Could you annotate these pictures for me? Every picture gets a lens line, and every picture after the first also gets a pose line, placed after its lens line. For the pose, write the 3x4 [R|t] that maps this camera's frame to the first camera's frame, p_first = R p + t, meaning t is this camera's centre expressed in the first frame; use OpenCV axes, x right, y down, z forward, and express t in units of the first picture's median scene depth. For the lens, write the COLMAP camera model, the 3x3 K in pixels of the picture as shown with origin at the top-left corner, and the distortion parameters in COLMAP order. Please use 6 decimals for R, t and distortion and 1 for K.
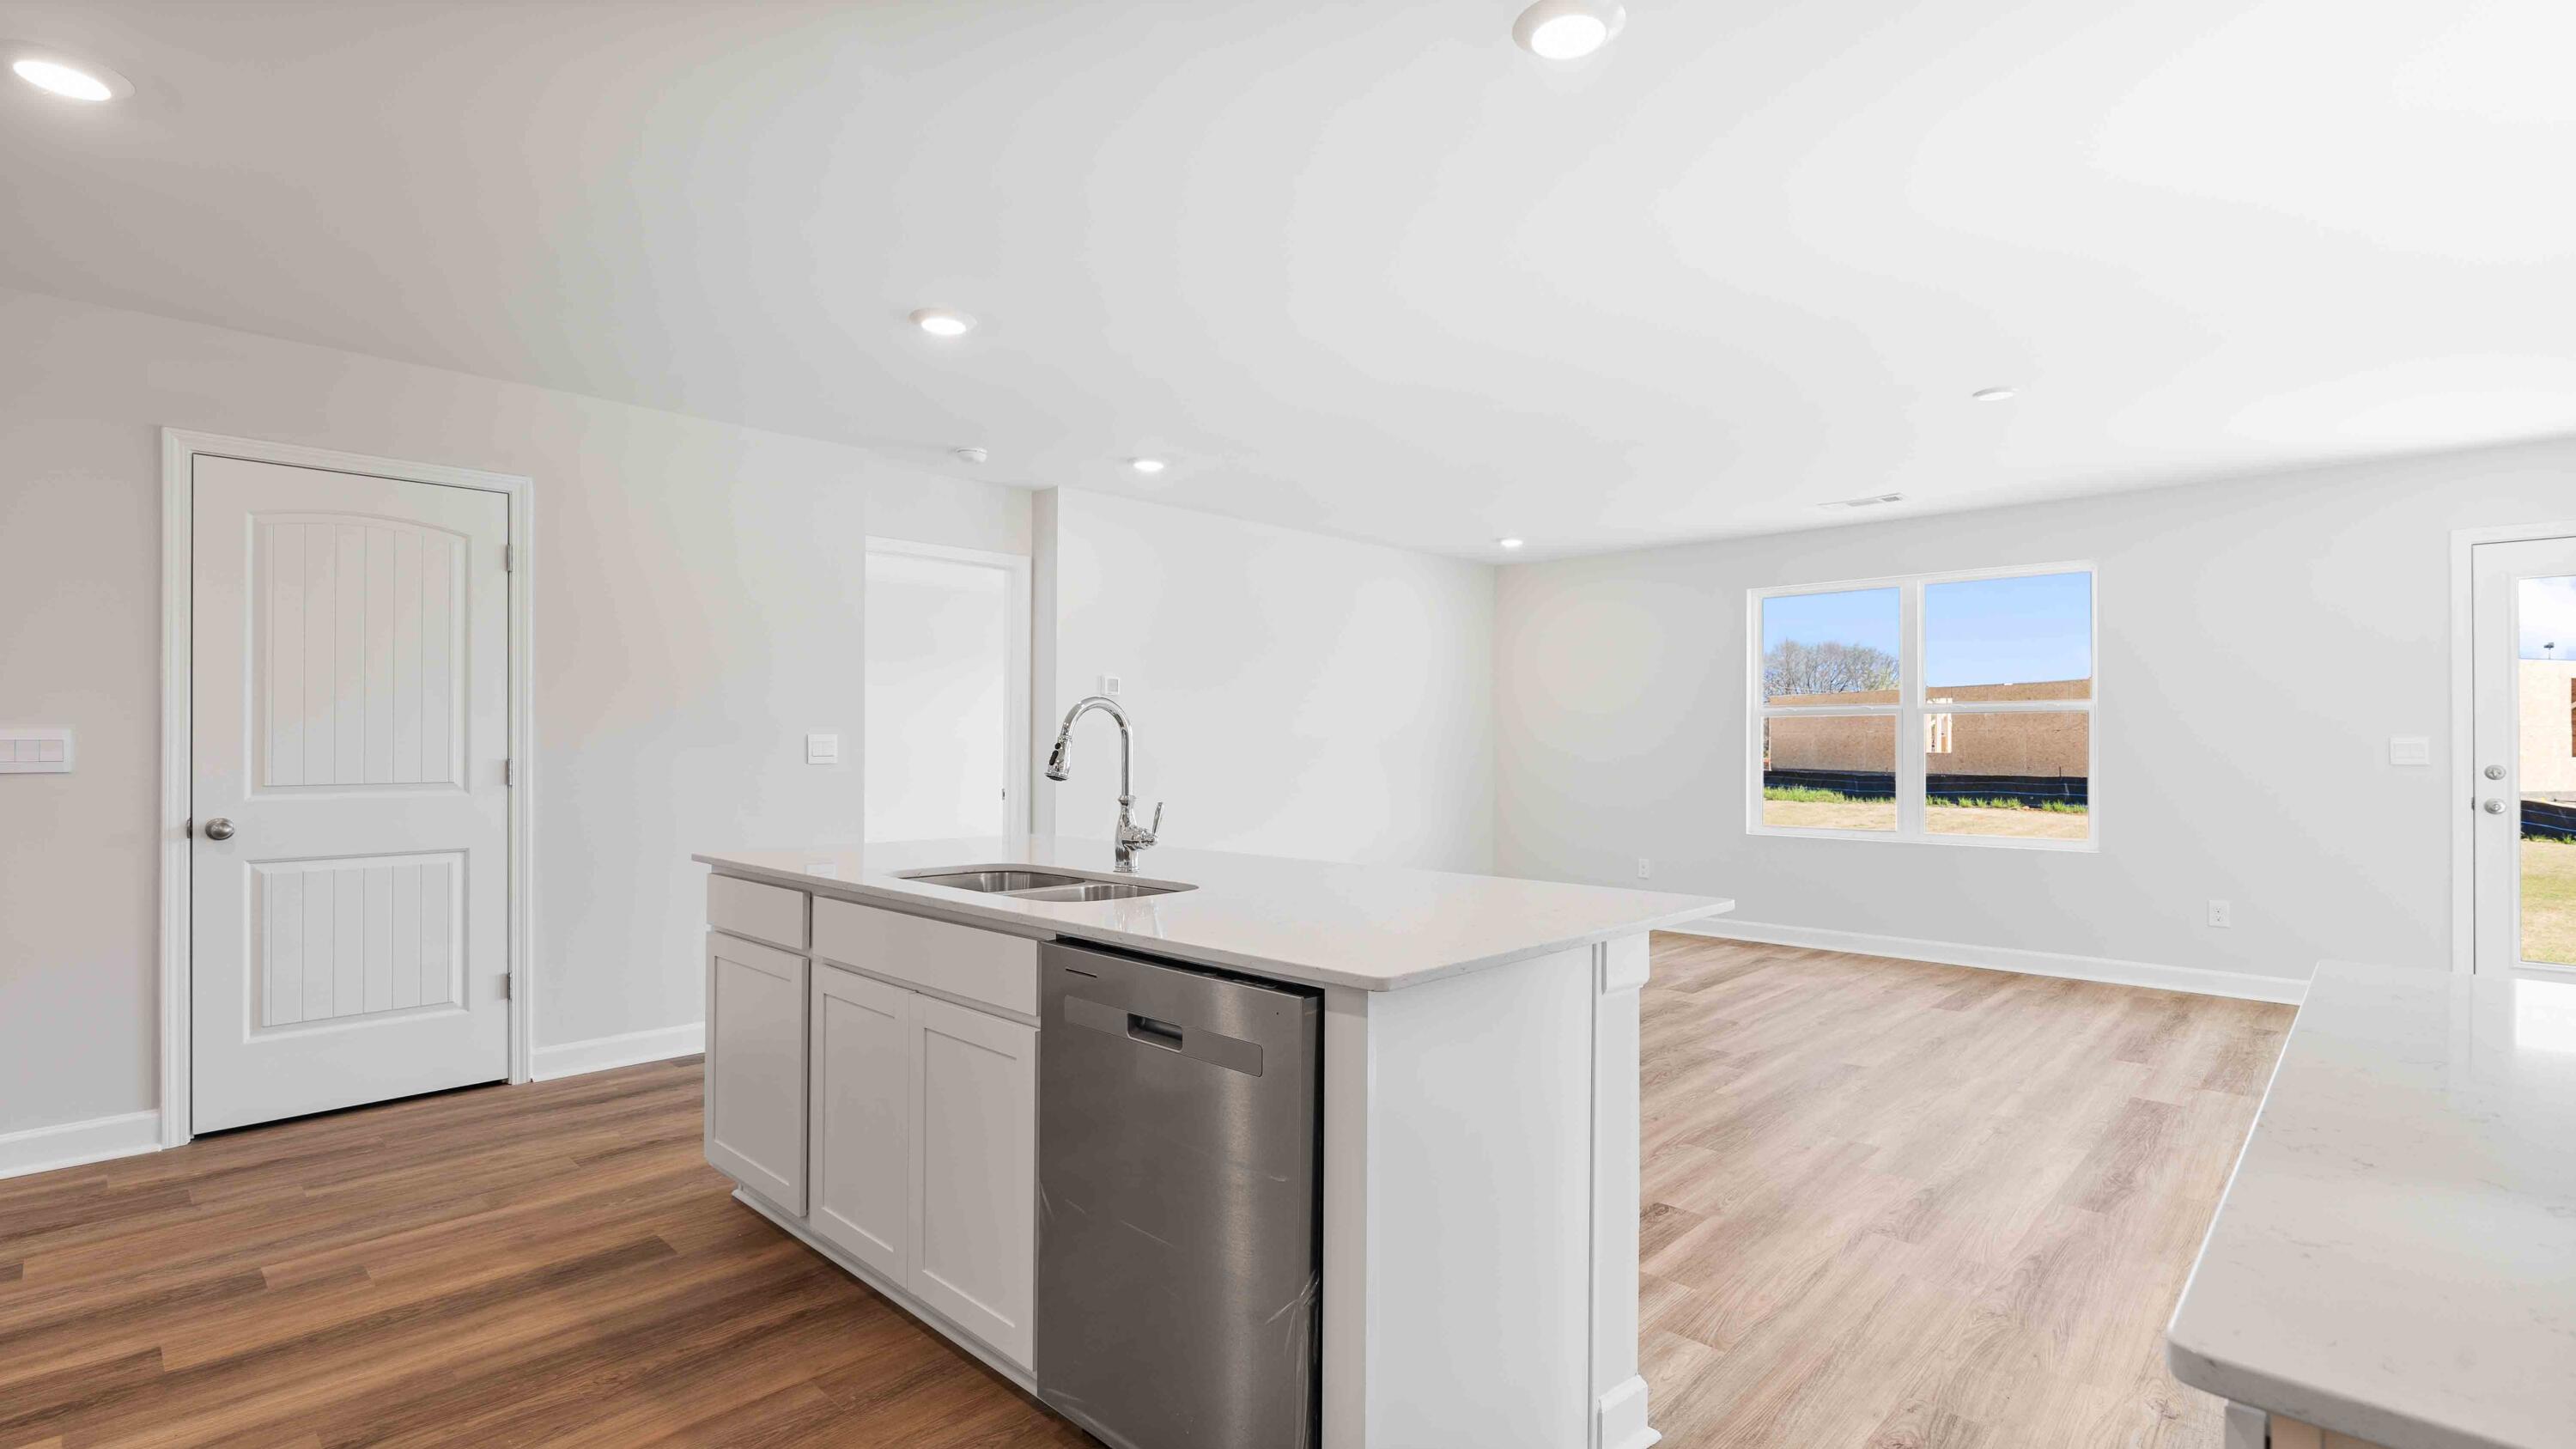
lens RADIAL K [[1177.7, 0, 1288.0], [0, 1177.7, 724.5], [0, 0, 1]] dist [-0.006386, 0.000406]
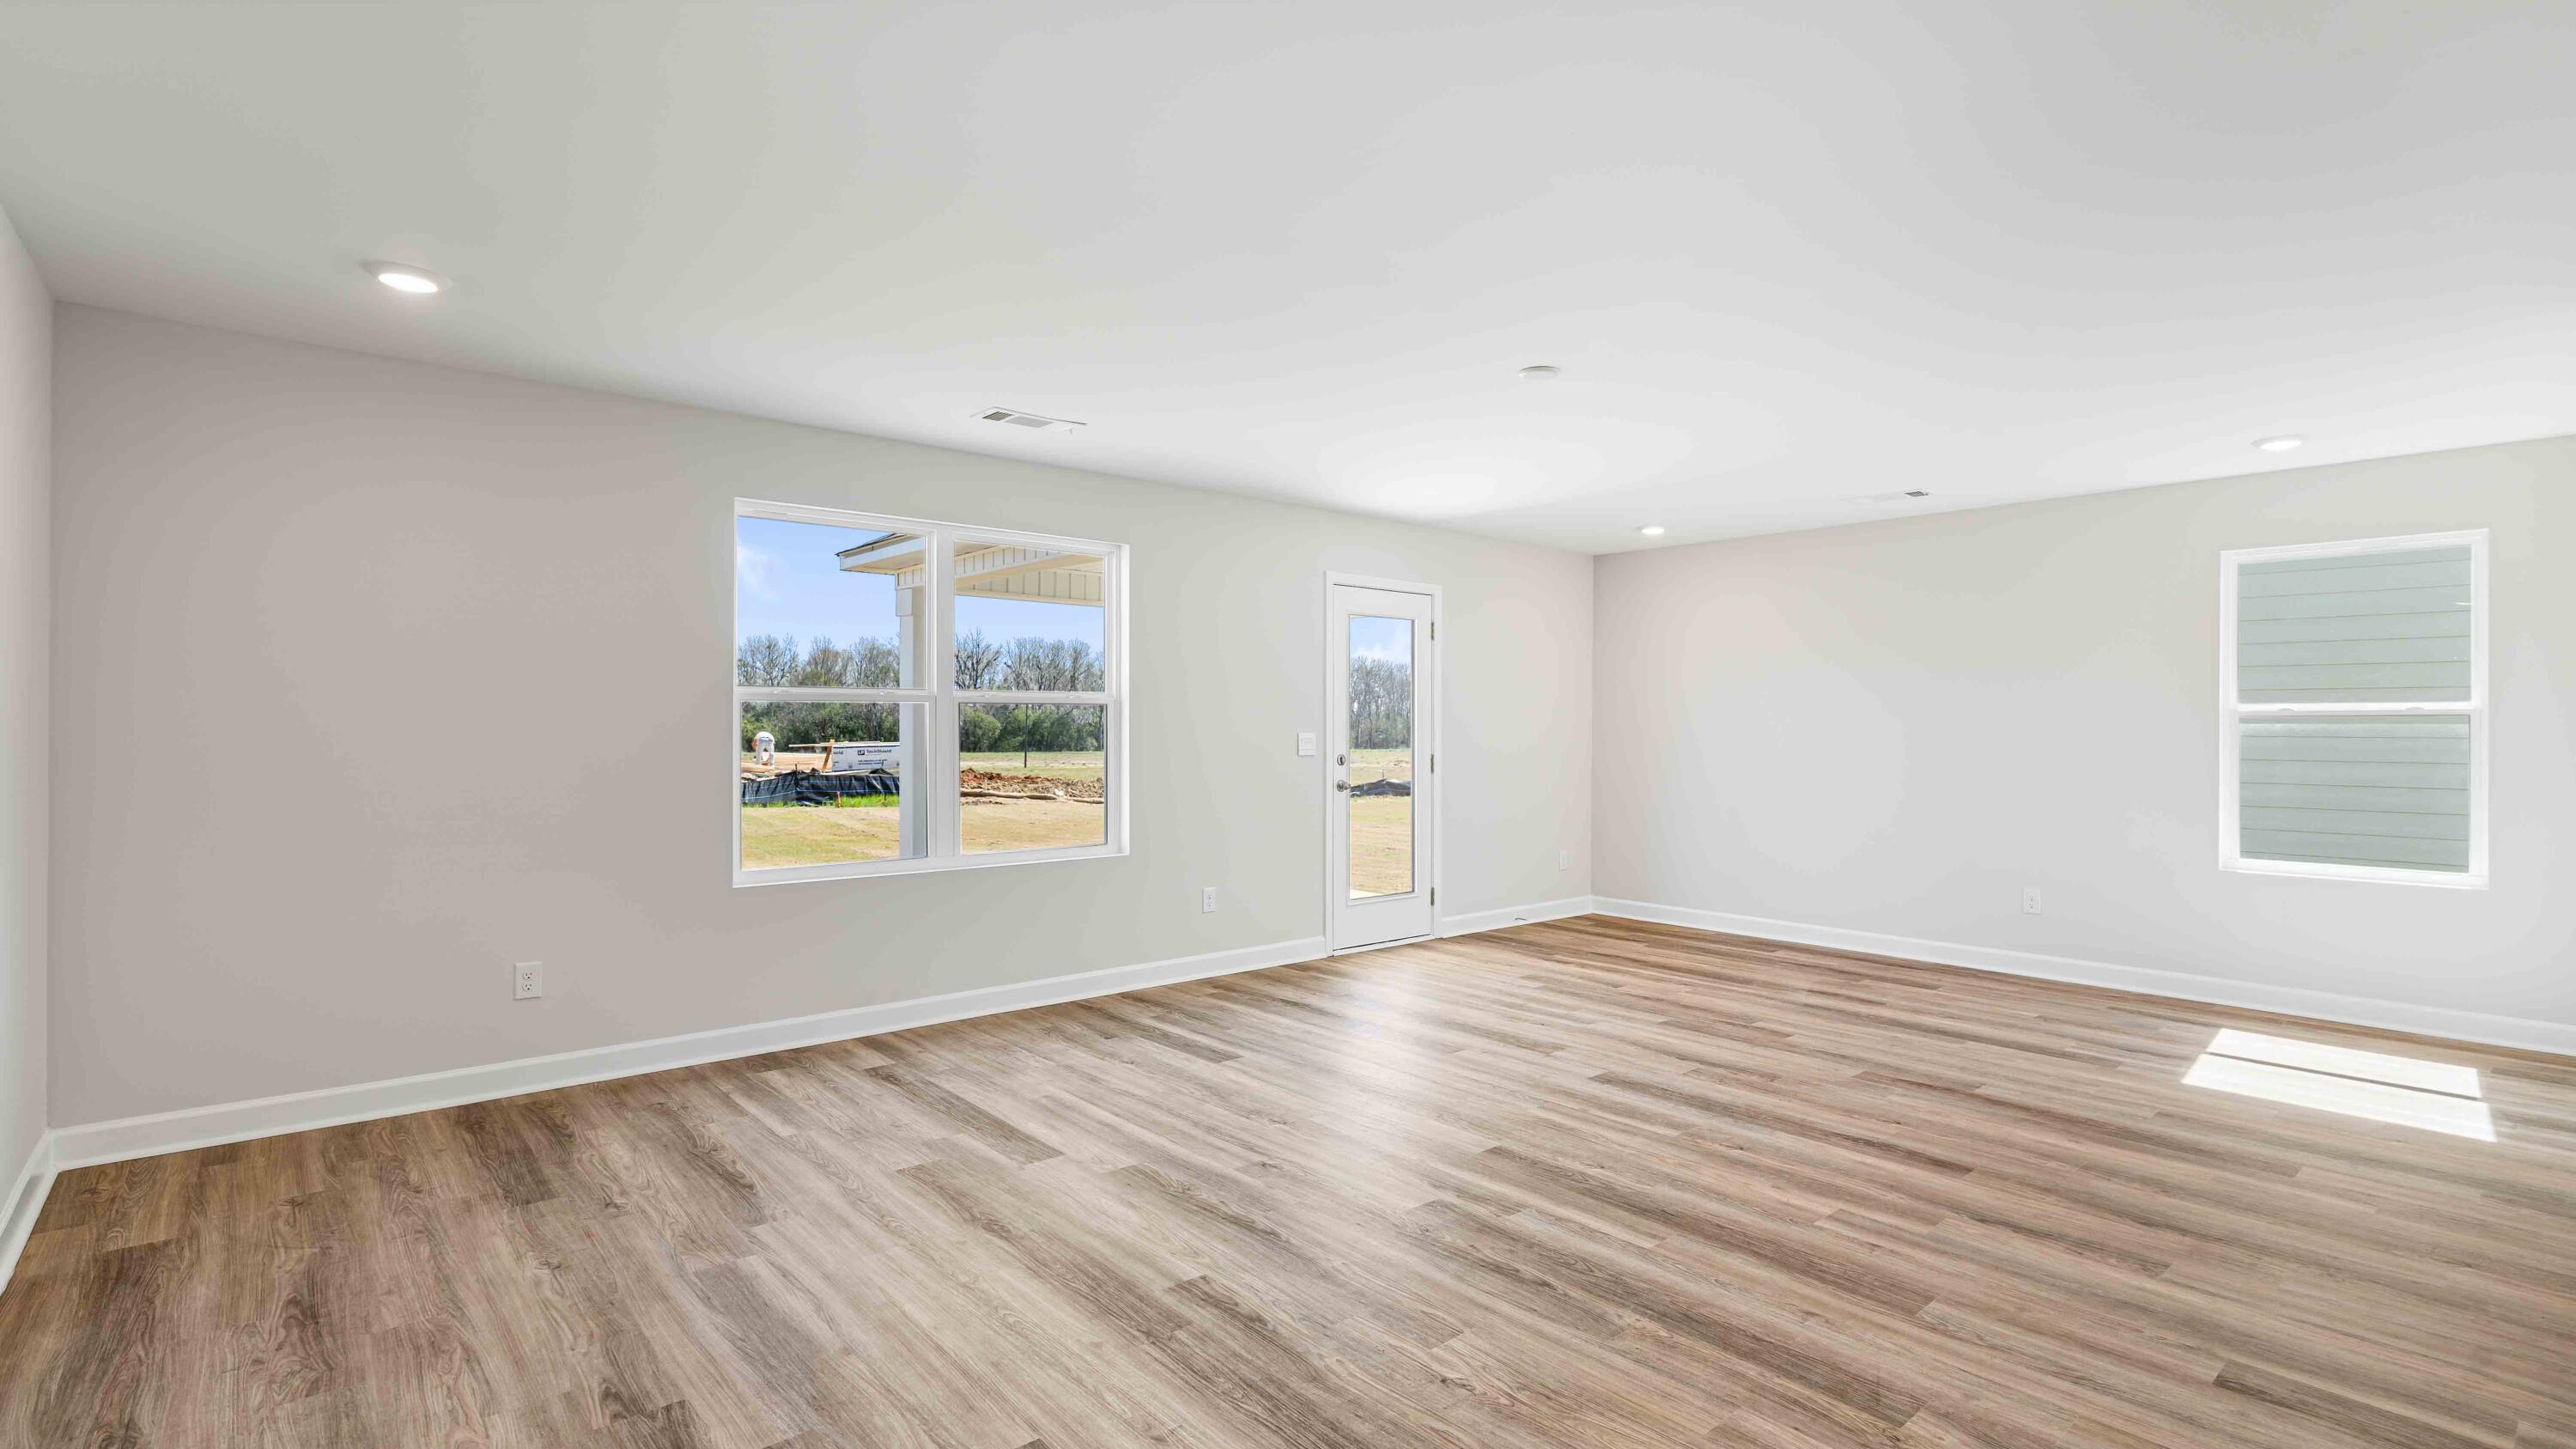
lens RADIAL K [[1185.5, 0, 1266.2], [0, 1185.5, 721.4], [0, 0, 1]] dist [-0.009425, 0.000324]
pose [[0.108022, -0.000872, 0.994148, -0.432974], [-0.017127, 0.999850, 0.002738, -0.005026], [-0.994001, -0.017323, 0.107991, 1.340086]]
